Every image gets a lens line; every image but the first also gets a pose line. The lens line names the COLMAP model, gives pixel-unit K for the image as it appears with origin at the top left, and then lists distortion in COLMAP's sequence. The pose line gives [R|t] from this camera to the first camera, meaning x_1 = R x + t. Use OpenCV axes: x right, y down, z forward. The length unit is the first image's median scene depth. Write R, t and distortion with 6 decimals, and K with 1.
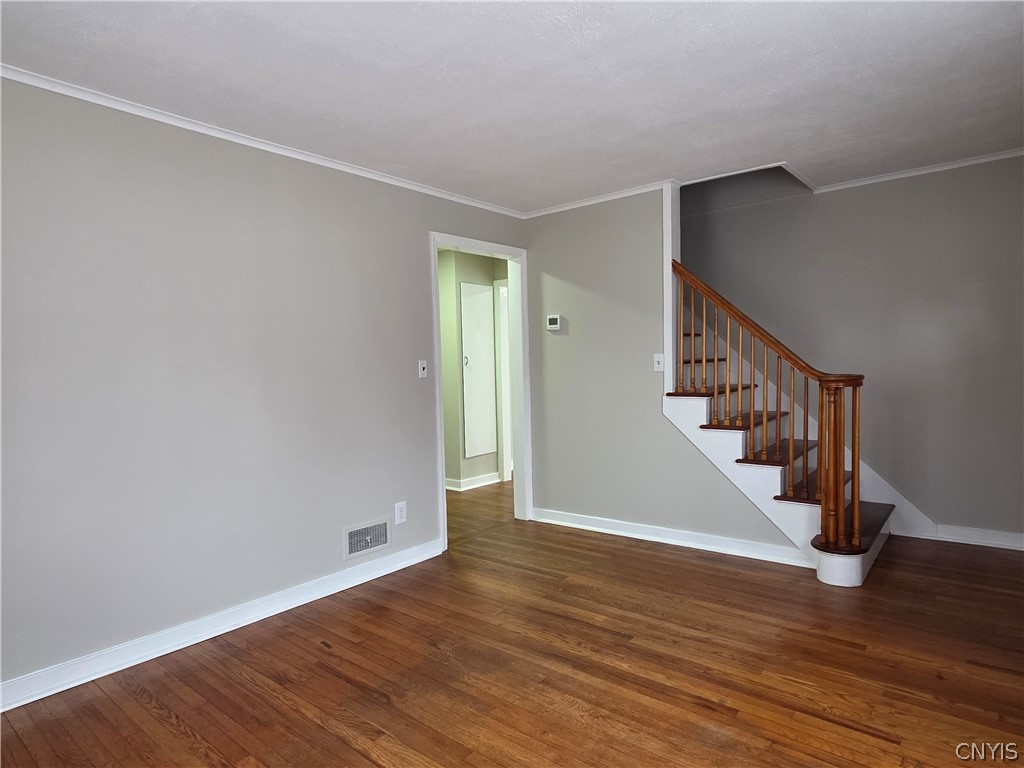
lens RADIAL K [[603.8, 0, 504.6], [0, 603.8, 386.7], [0, 0, 1]] dist [0.001487, -0.000261]
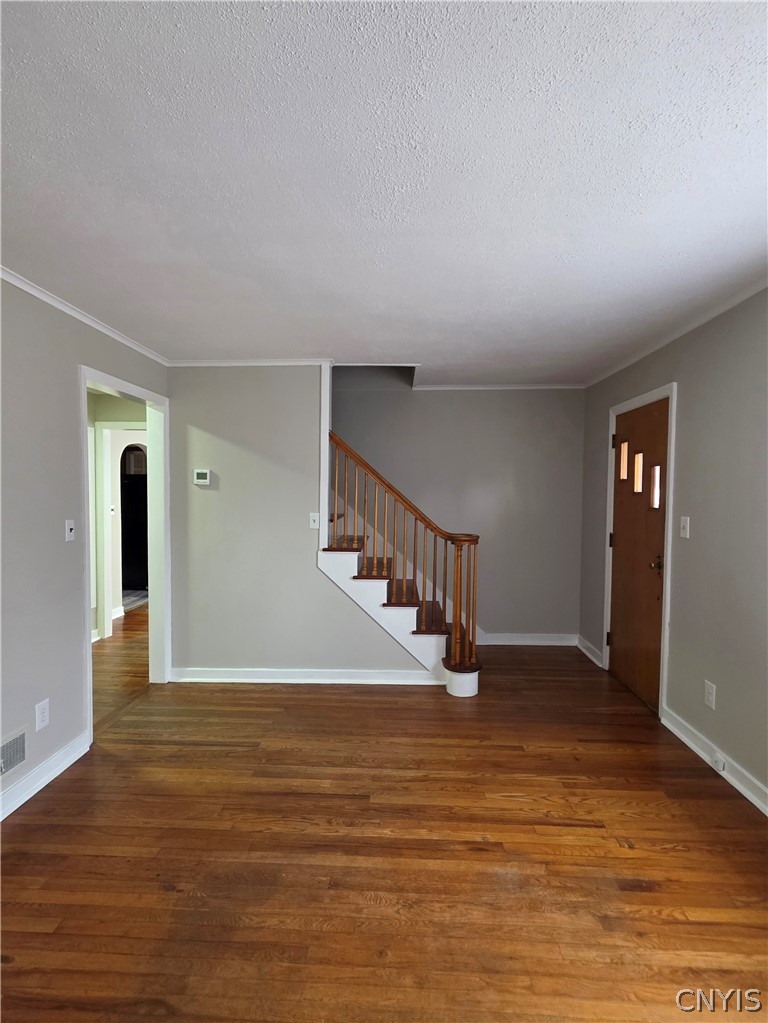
lens RADIAL K [[502.4, 0, 383.6], [0, 502.4, 510.7], [0, 0, 1]] dist [-0.000330, 0.002466]
pose [[0.795500, 0.011475, 0.605845, -0.255122], [-0.002864, 0.999881, -0.015177, -0.056736], [-0.605947, 0.010338, 0.795438, 0.241566]]
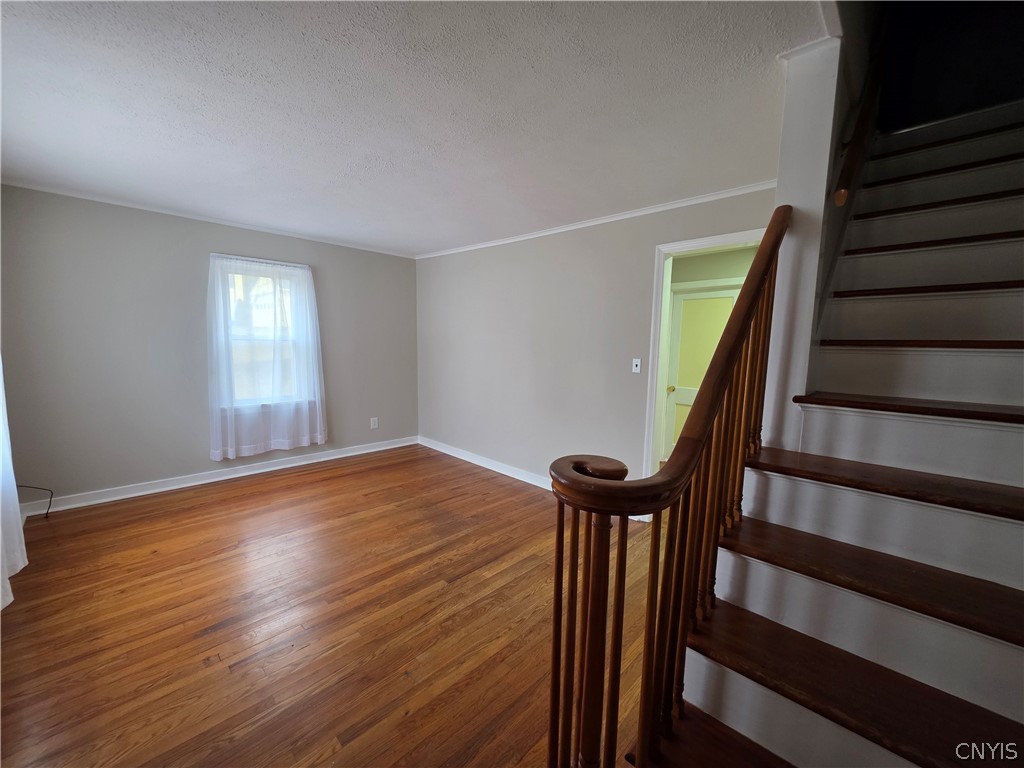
lens RADIAL K [[407.8, 0, 511.9], [0, 407.8, 385.5], [0, 0, 1]] dist [0.003840, 0.000377]
pose [[-0.082743, 0.137527, -0.987036, 0.845412], [-0.059261, 0.988000, 0.142630, -0.111795], [0.994807, 0.070294, -0.073600, 0.986988]]
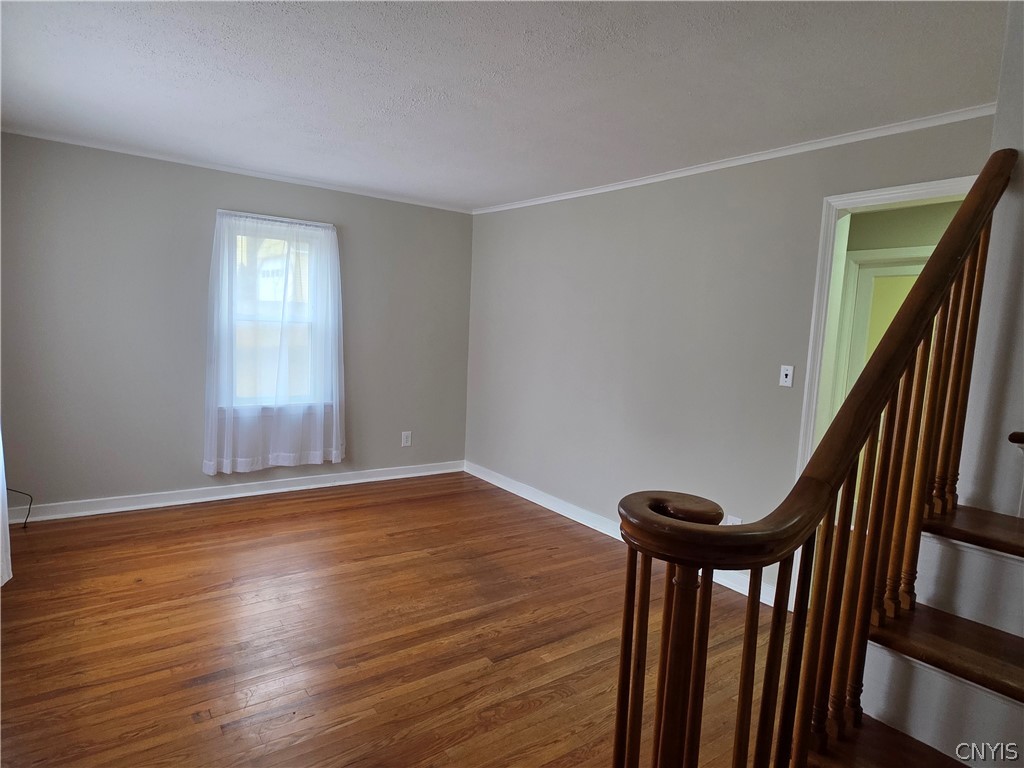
lens RADIAL K [[603.8, 0, 505.4], [0, 603.8, 385.5], [0, 0, 1]] dist [0.001487, -0.000261]
pose [[-0.251492, 0.116047, -0.960877, 0.895662], [-0.081938, 0.986669, 0.140607, -0.120937], [0.964385, 0.114094, -0.238631, 1.007515]]
